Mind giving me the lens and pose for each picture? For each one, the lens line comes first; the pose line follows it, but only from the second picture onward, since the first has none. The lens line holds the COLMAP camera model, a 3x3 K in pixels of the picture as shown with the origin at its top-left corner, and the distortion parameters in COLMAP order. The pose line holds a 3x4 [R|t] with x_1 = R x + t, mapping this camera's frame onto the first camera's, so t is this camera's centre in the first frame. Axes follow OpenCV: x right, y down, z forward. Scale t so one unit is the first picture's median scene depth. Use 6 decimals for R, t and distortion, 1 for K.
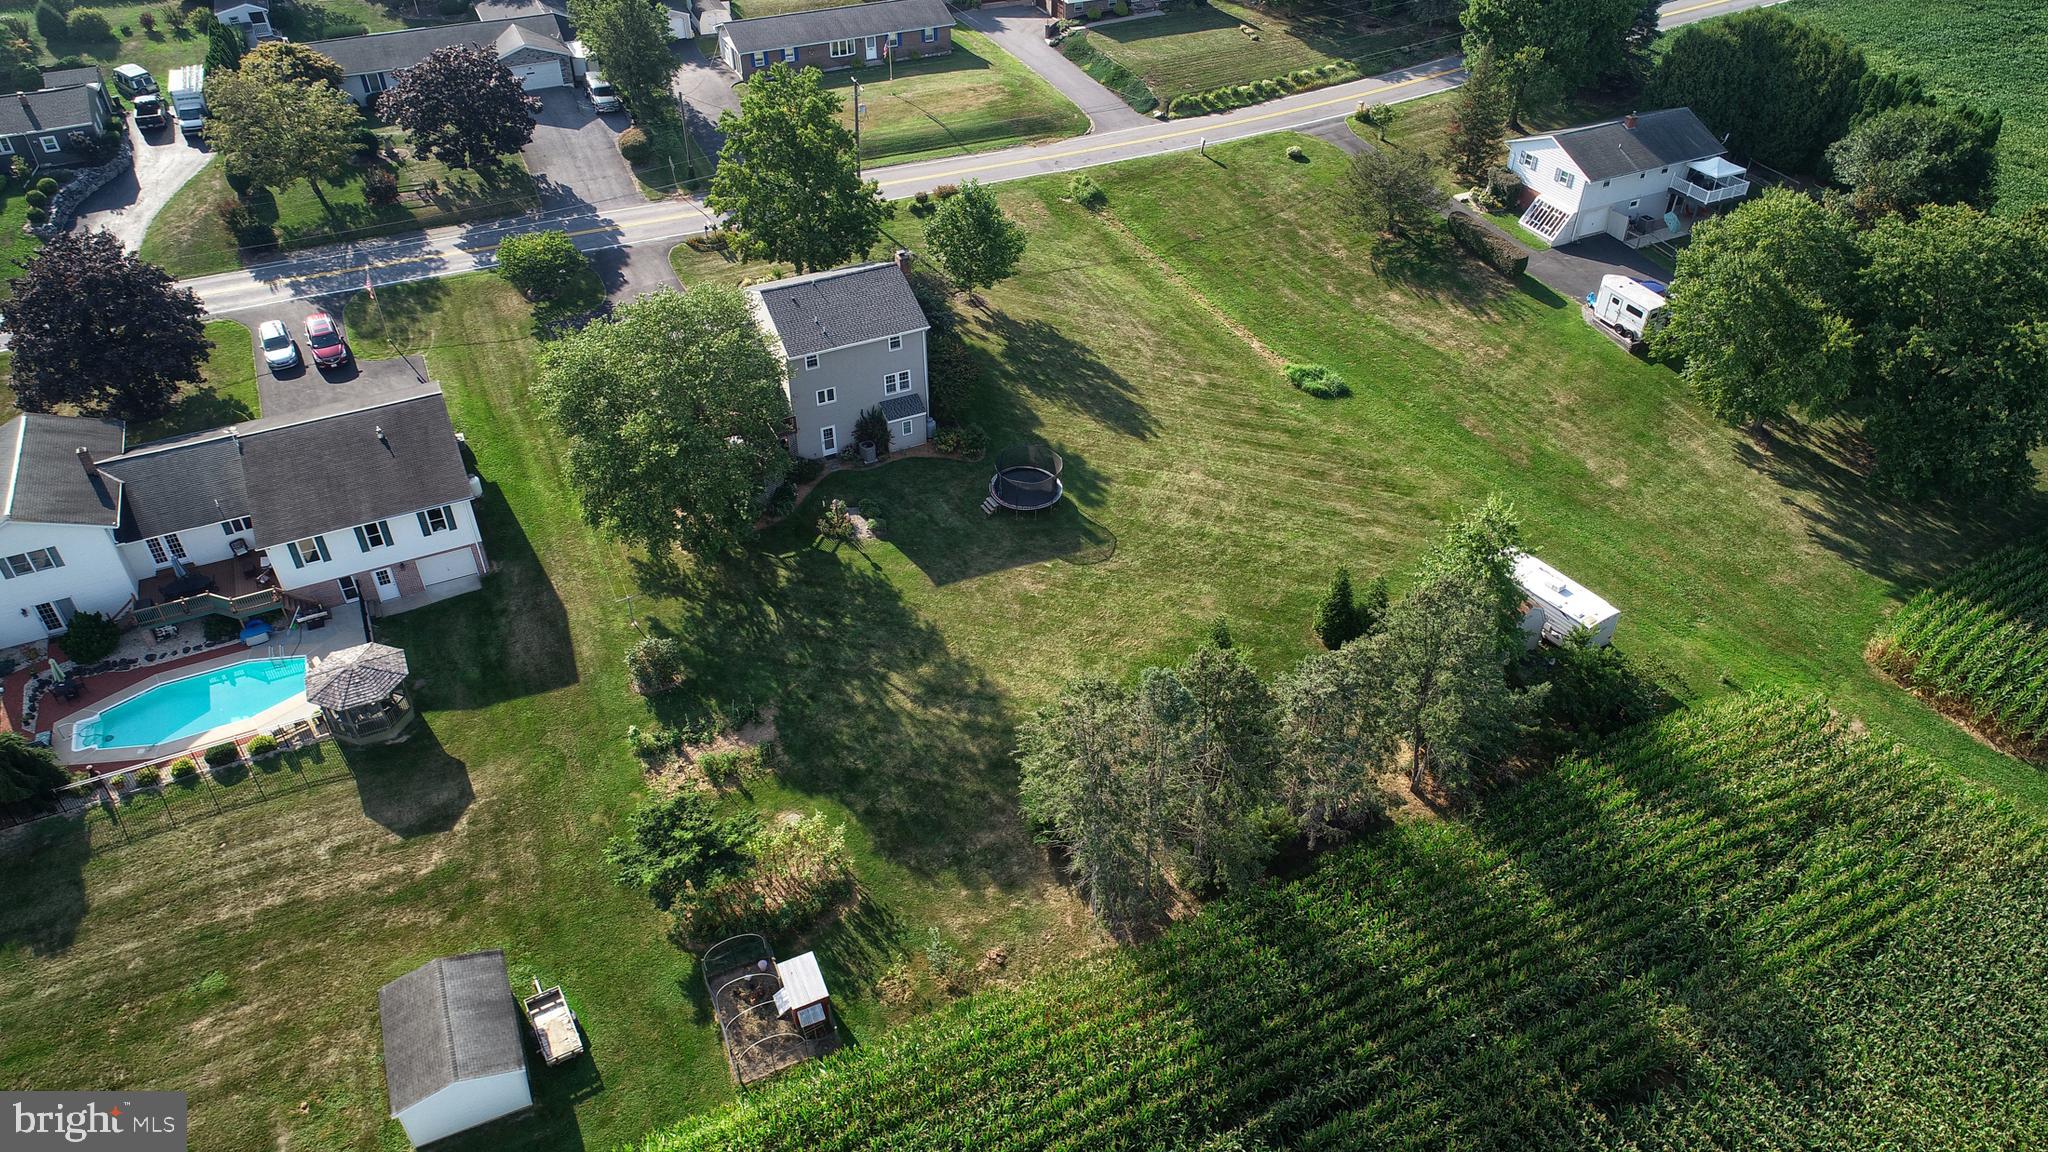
lens RADIAL K [[1365.3, 0, 1025.6], [0, 1365.3, 572.1], [0, 0, 1]] dist [-0.005897, -0.000615]
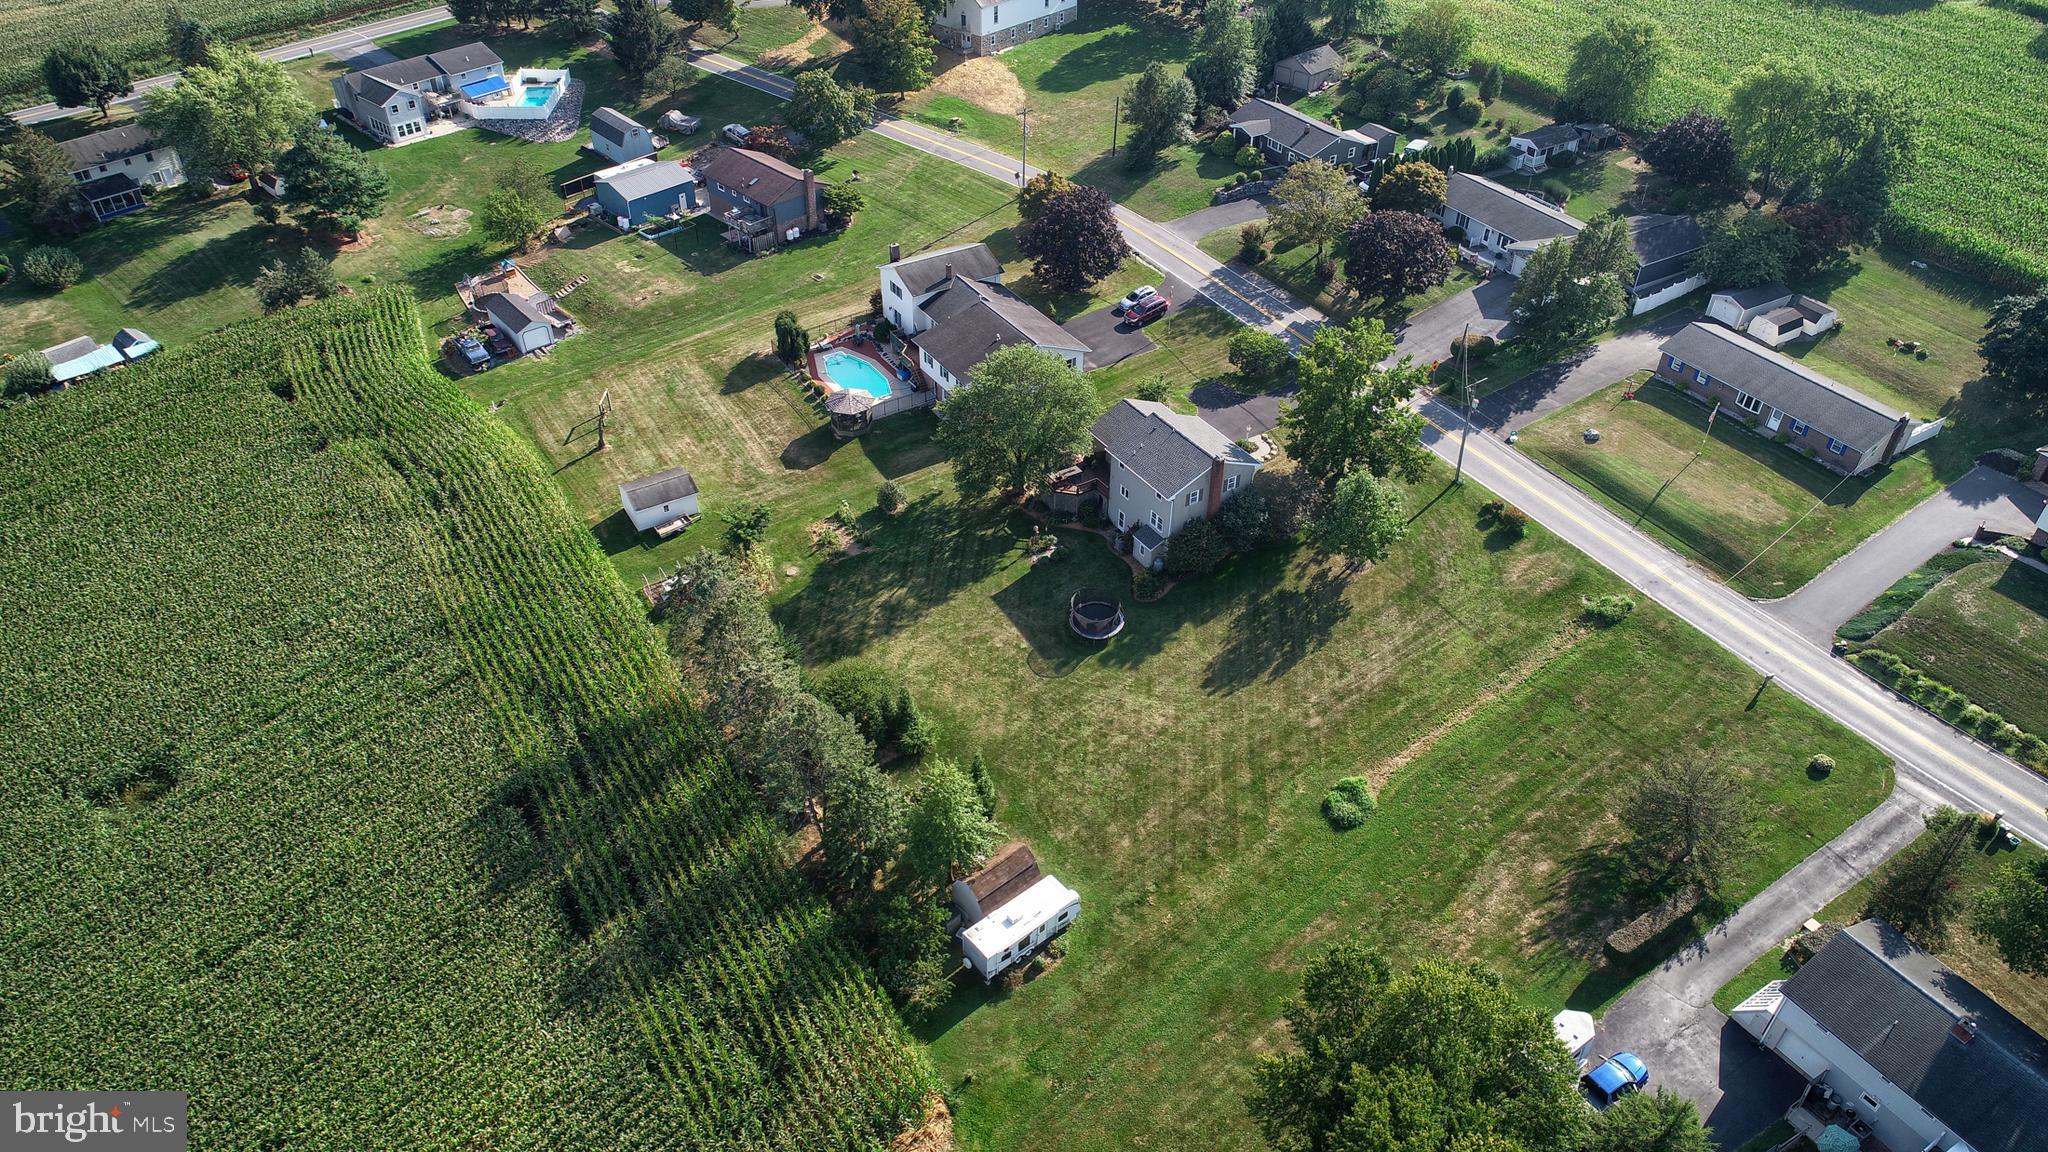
lens RADIAL K [[1365.3, 0, 1023.7], [0, 1365.3, 571.9], [0, 0, 1]] dist [-0.005897, -0.000615]
pose [[0.105551, 0.616665, -0.780118, 1.079754], [-0.616029, 0.656385, 0.435507, -0.675815], [0.780619, 0.434607, 0.449166, 0.334843]]
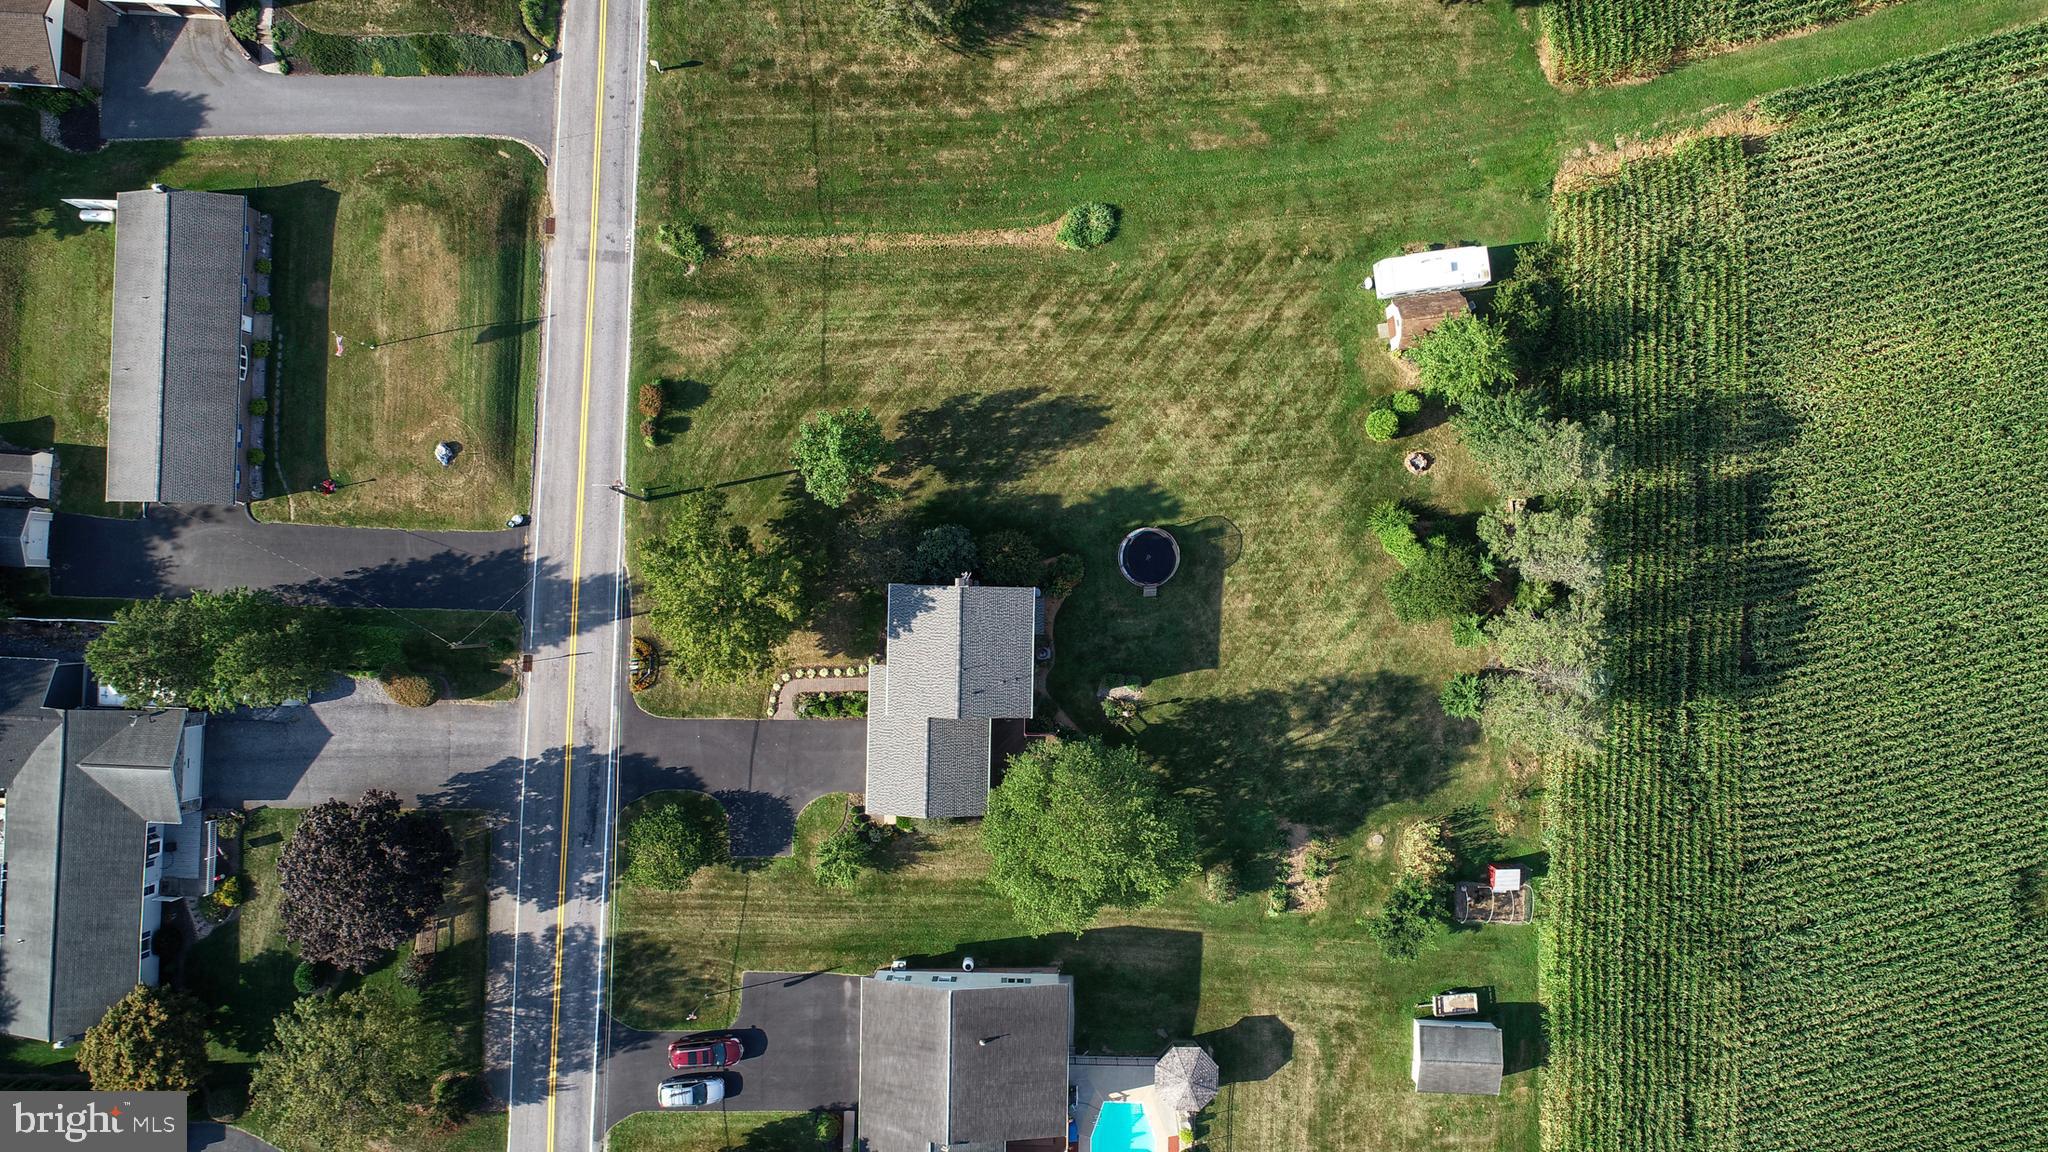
lens RADIAL K [[1365.3, 0, 1026.7], [0, 1365.3, 573.0], [0, 0, 1]] dist [-0.005897, -0.000615]
pose [[0.456649, -0.889644, 0.002339, -0.068636], [0.559395, 0.289176, 0.776823, -1.137058], [-0.691772, -0.353428, 0.629714, 0.317439]]
